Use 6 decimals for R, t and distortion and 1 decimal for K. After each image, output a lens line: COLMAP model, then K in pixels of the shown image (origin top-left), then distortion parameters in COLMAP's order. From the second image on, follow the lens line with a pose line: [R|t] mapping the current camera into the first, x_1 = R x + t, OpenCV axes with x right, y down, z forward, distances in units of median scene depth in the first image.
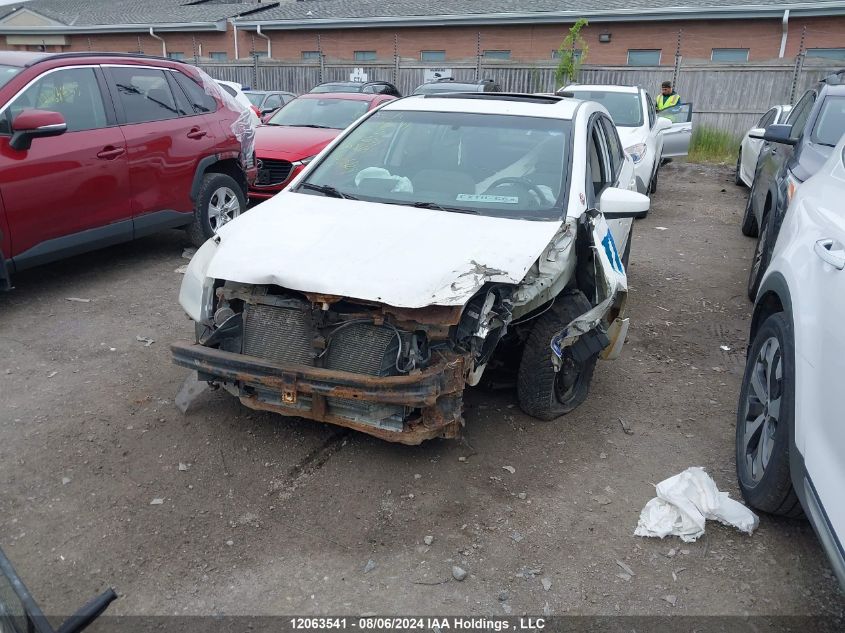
lens RADIAL K [[682.1, 0, 425.4], [0, 682.1, 315.1], [0, 0, 1]] dist [0.024609, -0.020727]
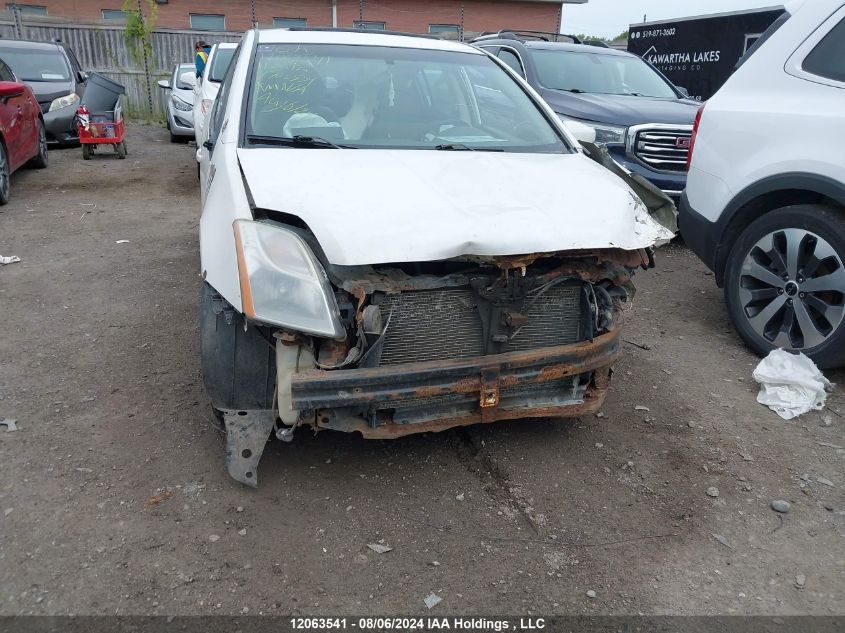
lens RADIAL K [[682.1, 0, 423.7], [0, 682.1, 319.0], [0, 0, 1]] dist [0.024609, -0.020727]
pose [[0.764725, -0.217153, 0.606664, -0.688917], [0.196640, 0.975238, 0.101209, -0.058103], [-0.613619, 0.041898, 0.788490, 0.434075]]
